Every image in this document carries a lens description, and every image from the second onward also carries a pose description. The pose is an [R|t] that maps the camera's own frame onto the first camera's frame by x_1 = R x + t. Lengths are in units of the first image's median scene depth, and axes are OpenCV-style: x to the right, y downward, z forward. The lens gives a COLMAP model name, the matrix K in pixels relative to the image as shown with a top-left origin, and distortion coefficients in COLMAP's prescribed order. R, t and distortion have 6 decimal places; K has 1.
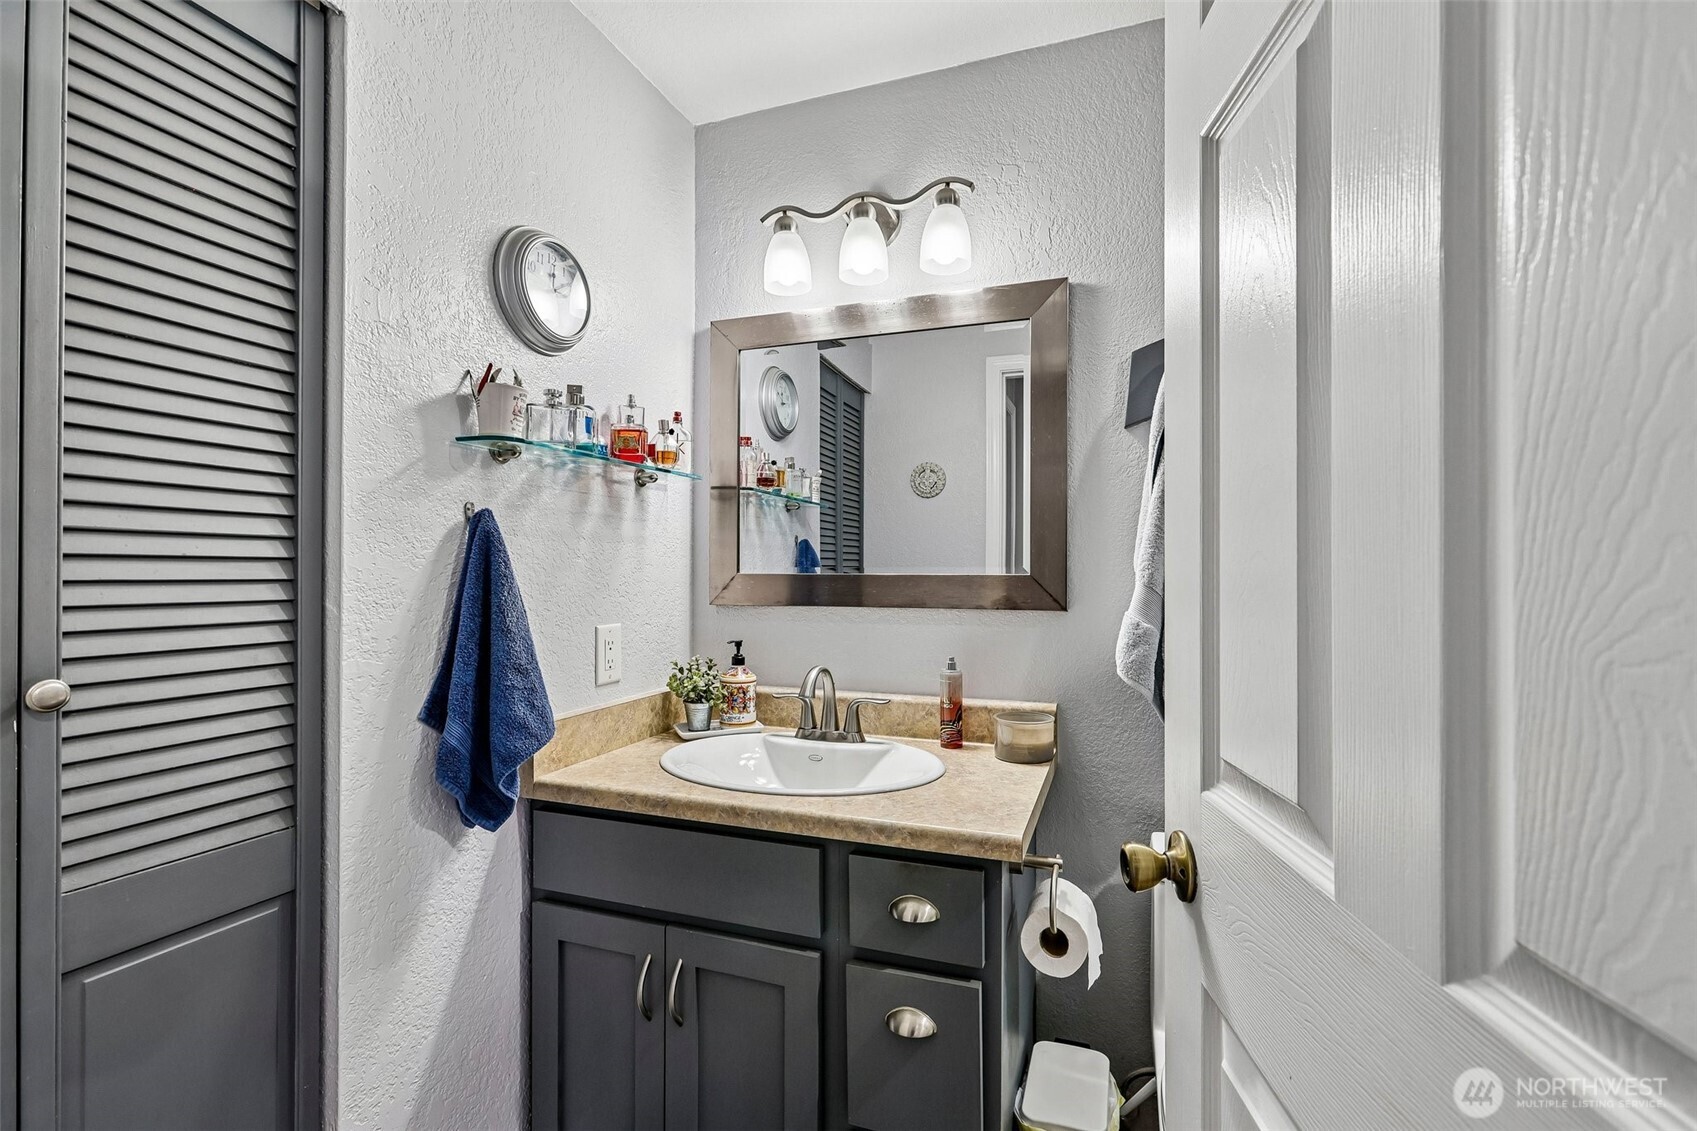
lens RADIAL K [[747.3, 0, 848.5], [0, 747.3, 565.5], [0, 0, 1]] dist [-0.001894, -0.000091]
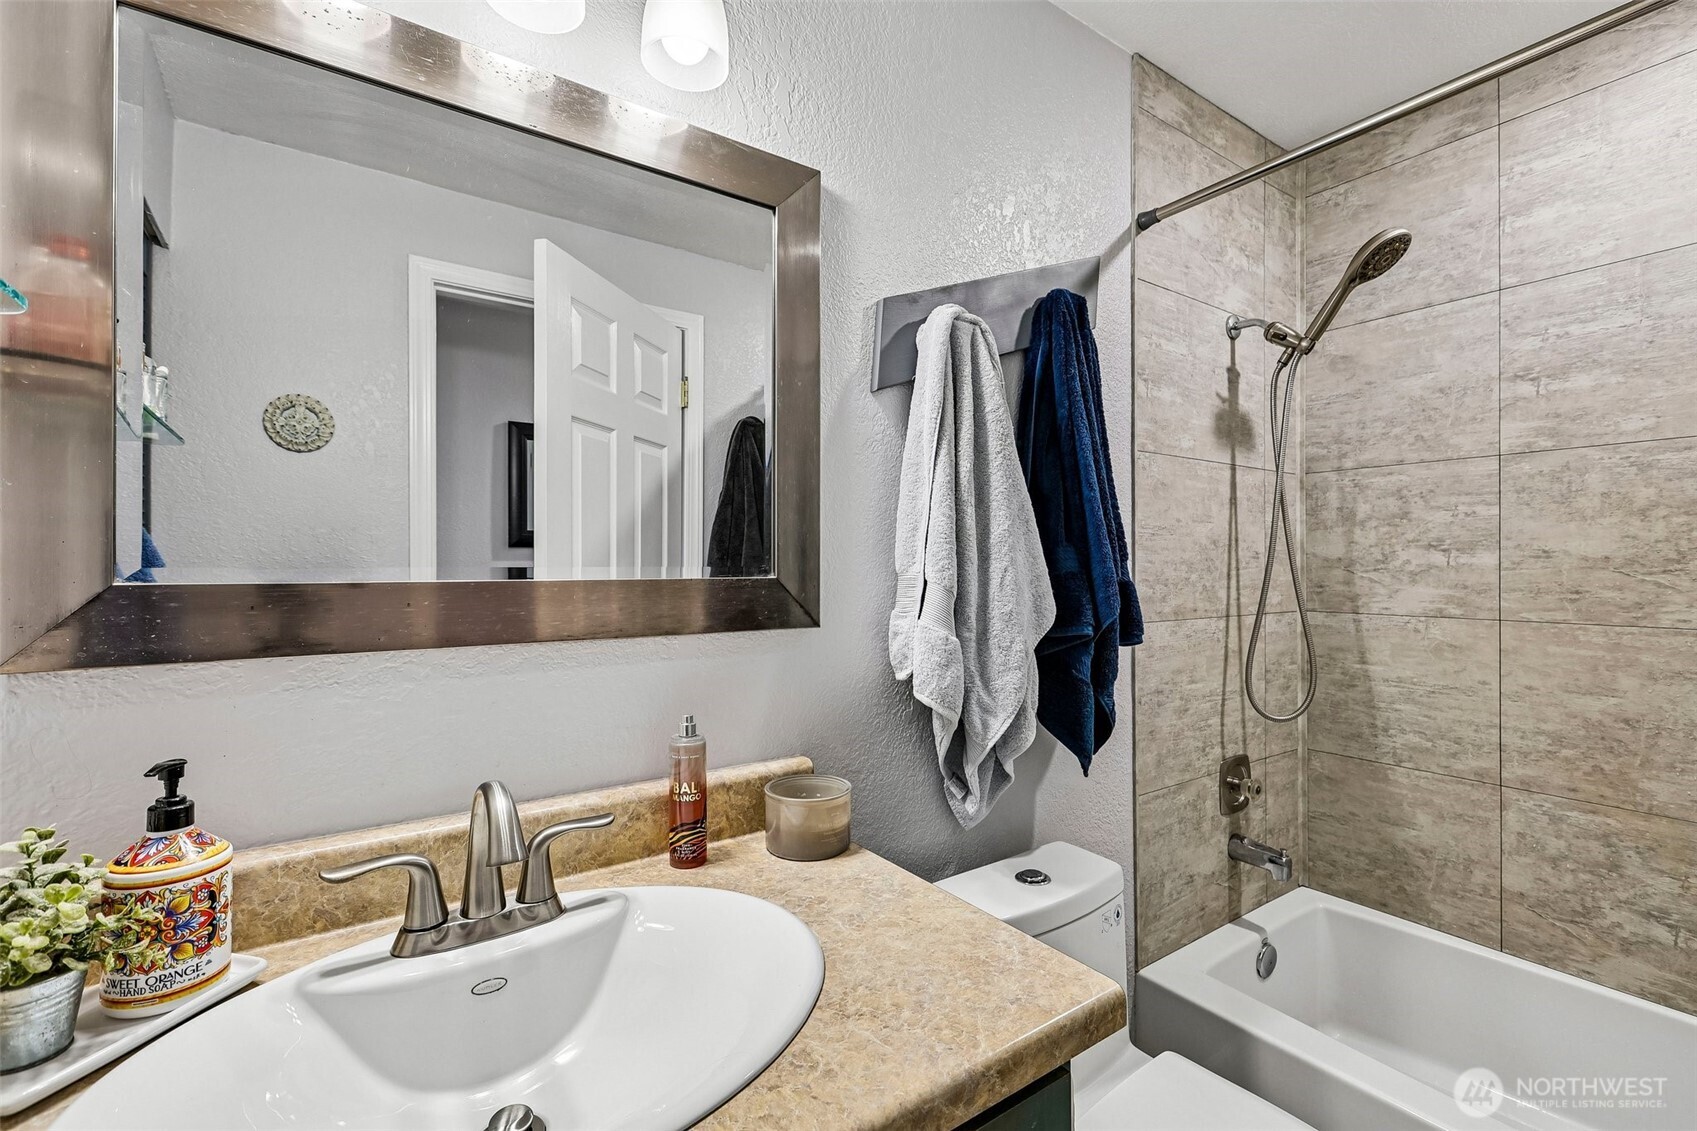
lens RADIAL K [[747.3, 0, 848.5], [0, 747.3, 565.5], [0, 0, 1]] dist [-0.001894, -0.000091]
pose [[0.564650, -0.002592, 0.825327, -0.287567], [-0.003369, 0.999980, 0.005445, -0.002853], [-0.825324, -0.005855, 0.564629, 0.547250]]
